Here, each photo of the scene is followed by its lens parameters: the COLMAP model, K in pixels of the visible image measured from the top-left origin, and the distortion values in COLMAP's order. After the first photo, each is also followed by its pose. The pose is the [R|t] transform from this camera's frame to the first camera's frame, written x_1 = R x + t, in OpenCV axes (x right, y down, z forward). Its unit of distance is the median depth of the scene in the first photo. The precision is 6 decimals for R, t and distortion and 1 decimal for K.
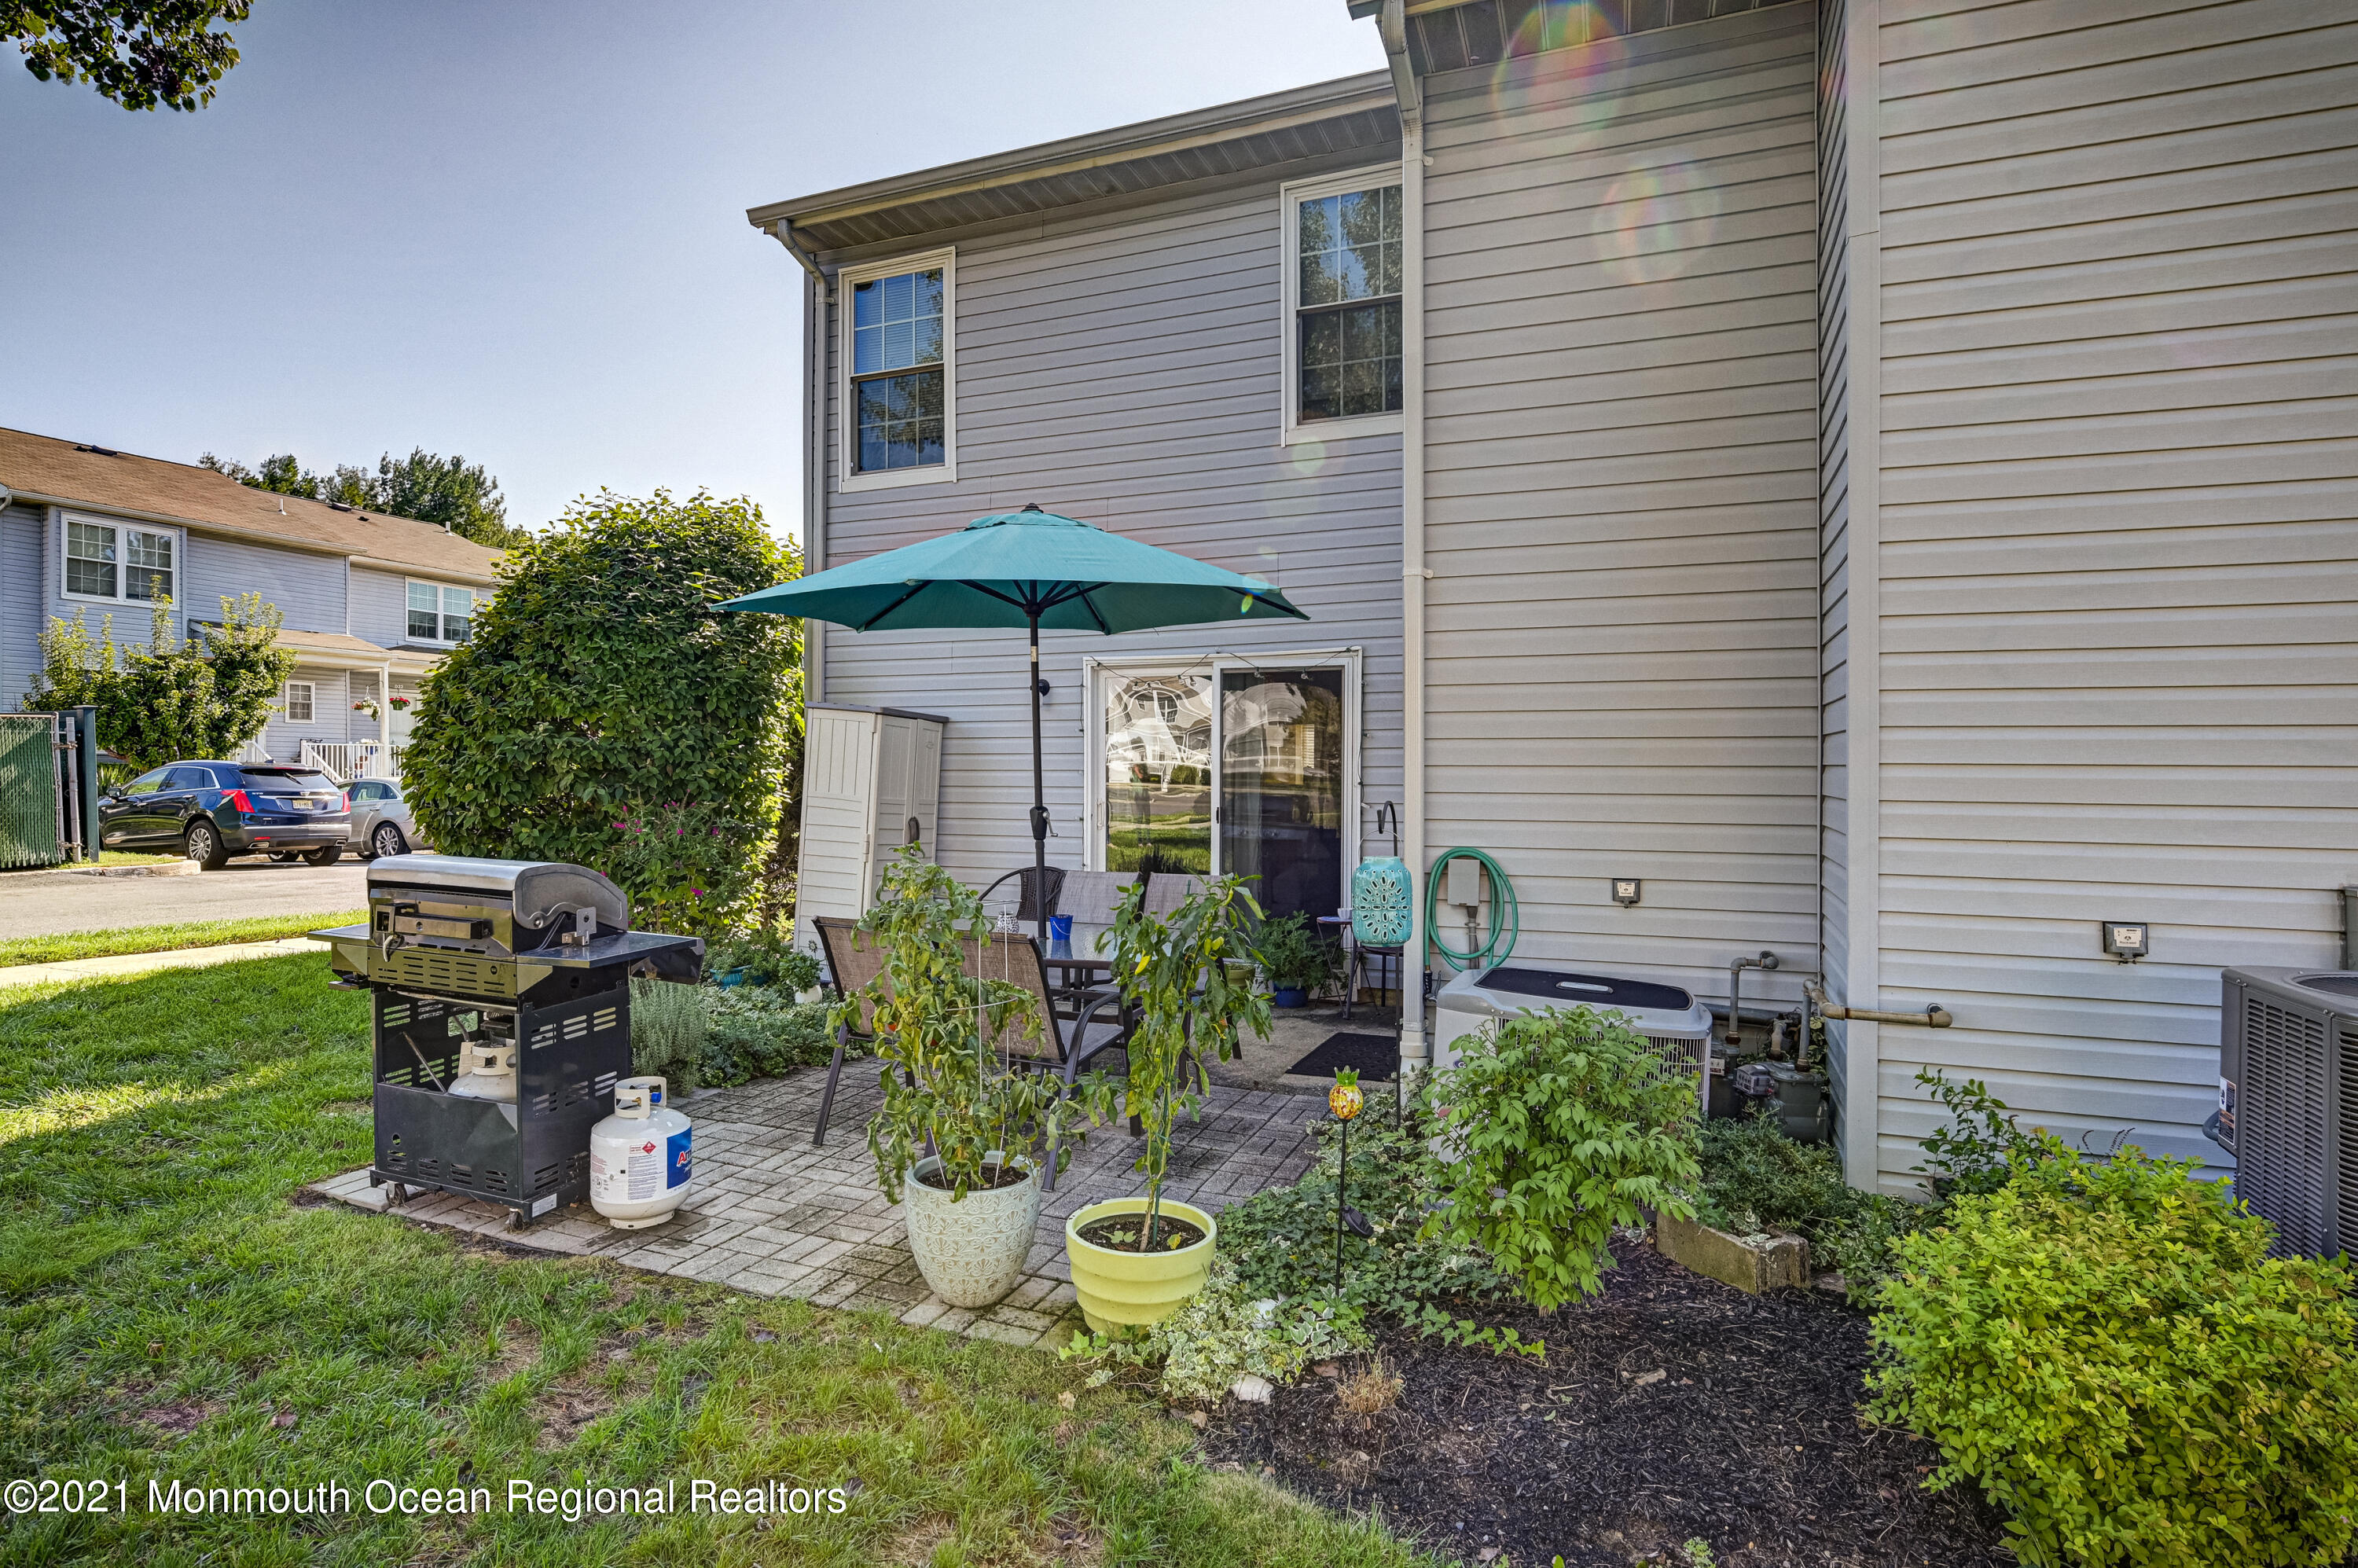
lens RADIAL K [[1217.1, 0, 1179.2], [0, 1217.1, 779.5], [0, 0, 1]] dist [-0.011690, 0.003845]
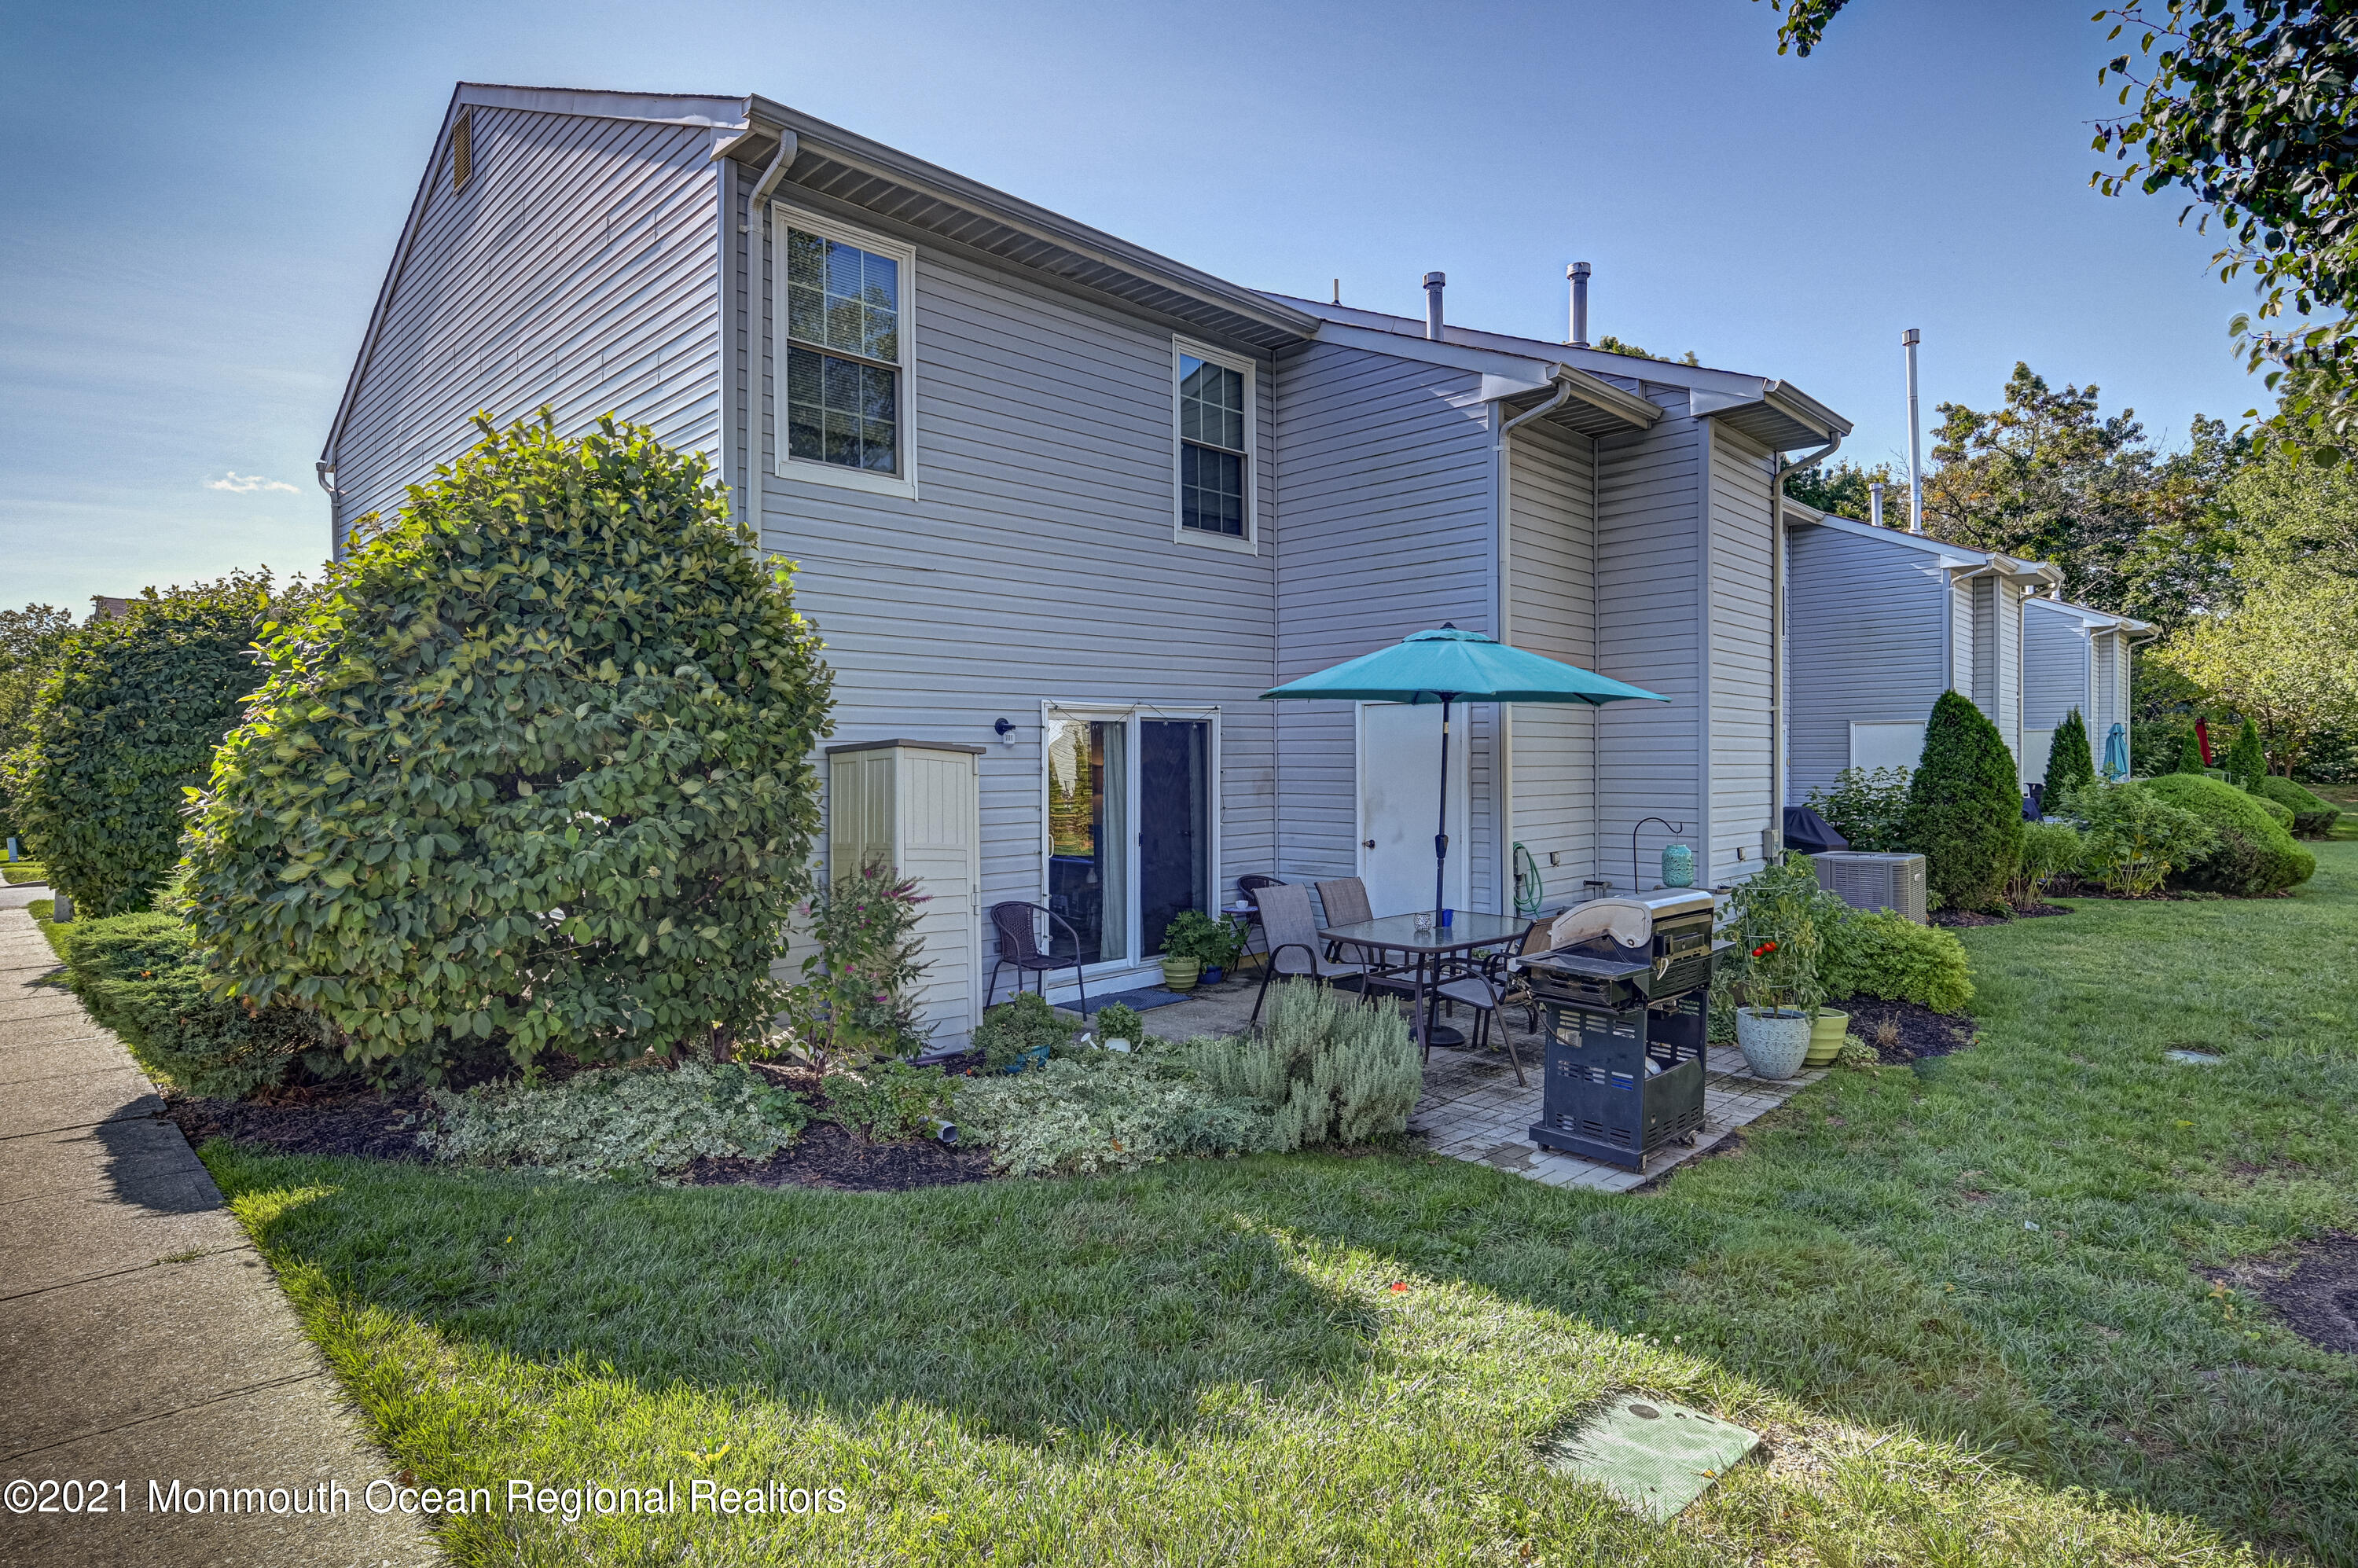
lens RADIAL K [[1217.1, 0, 1177.3], [0, 1217.1, 774.3], [0, 0, 1]] dist [-0.011690, 0.003845]
pose [[0.394019, -0.009978, 0.919048, -0.962332], [0.014107, 0.999889, 0.004808, -0.037243], [-0.918994, 0.011070, 0.394116, 0.453693]]
